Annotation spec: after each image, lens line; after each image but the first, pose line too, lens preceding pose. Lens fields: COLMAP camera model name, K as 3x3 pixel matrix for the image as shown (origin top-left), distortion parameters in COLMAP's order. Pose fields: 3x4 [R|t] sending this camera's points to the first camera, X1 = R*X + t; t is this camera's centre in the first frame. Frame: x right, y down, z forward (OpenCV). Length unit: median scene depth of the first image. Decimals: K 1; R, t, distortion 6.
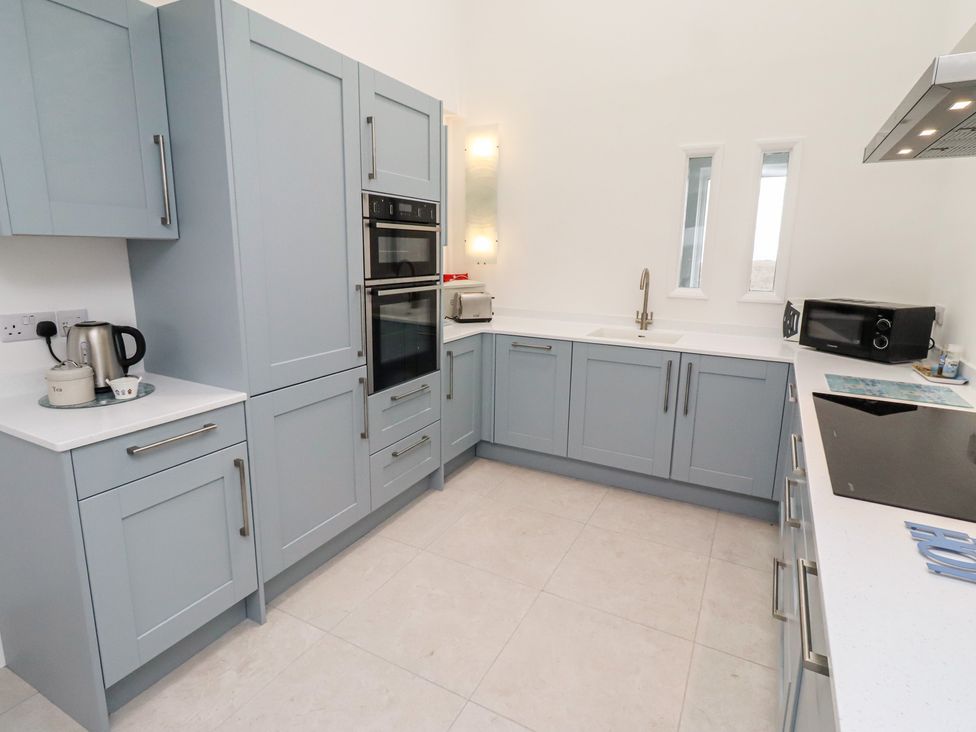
lens RADIAL K [[511.6, 0, 497.4], [0, 511.6, 346.9], [0, 0, 1]] dist [0.003512, 0.000605]
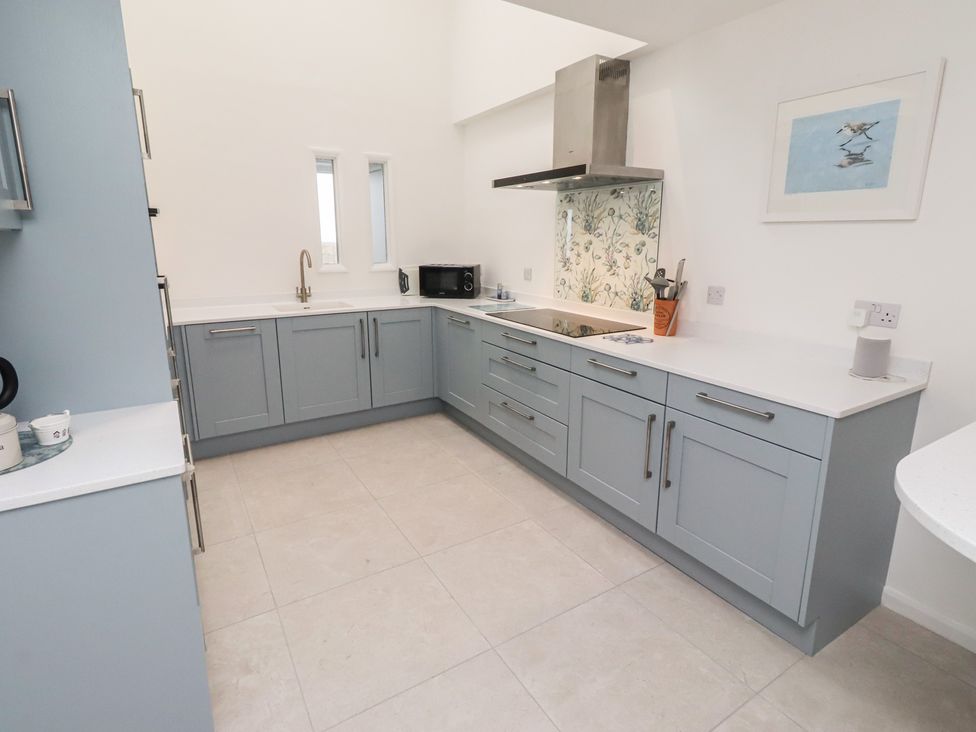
lens RADIAL K [[511.6, 0, 497.4], [0, 511.6, 346.9], [0, 0, 1]] dist [0.003512, 0.000605]
pose [[0.503999, -0.197637, 0.840788, -0.577107], [0.165642, 0.977516, 0.130484, -0.015871], [-0.847672, 0.073506, 0.525403, 0.020386]]
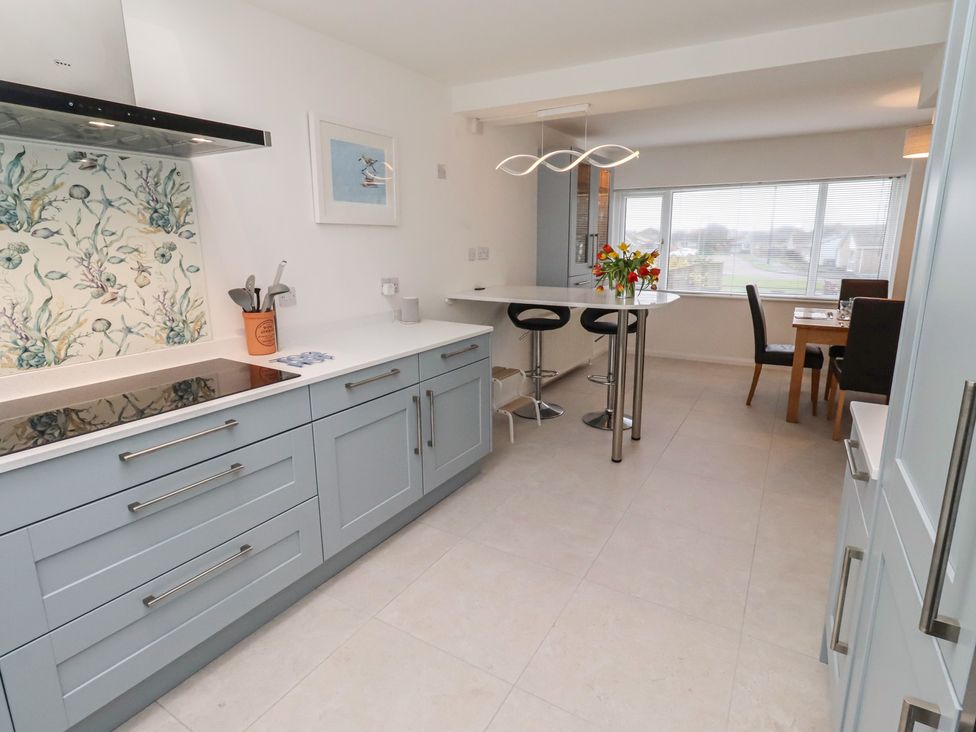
lens RADIAL K [[511.6, 0, 497.4], [0, 511.6, 346.9], [0, 0, 1]] dist [0.003512, 0.000605]
pose [[-0.998551, -0.029208, 0.045188, -0.030350], [-0.009292, 0.920829, 0.389855, -0.181469], [-0.052997, 0.388870, -0.919767, 0.940386]]
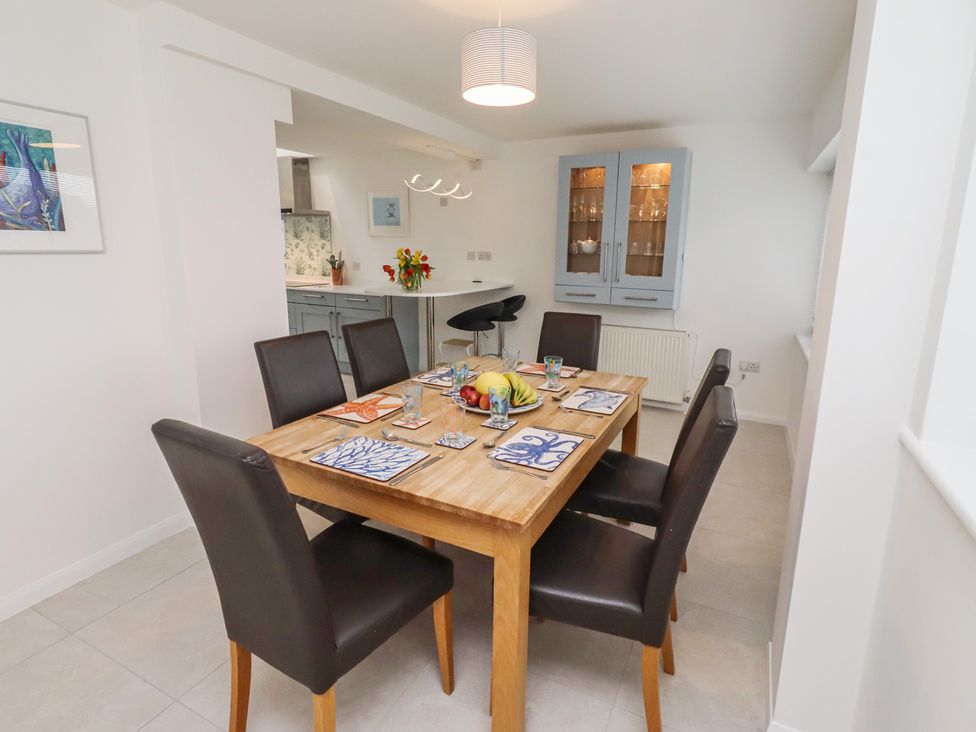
lens RADIAL K [[511.6, 0, 497.4], [0, 511.6, 346.9], [0, 0, 1]] dist [0.003512, 0.000605]
pose [[-0.011875, -0.217610, 0.975964, -1.718080], [0.173190, 0.960833, 0.216343, 0.038169], [-0.984817, 0.171597, 0.026278, -0.396808]]
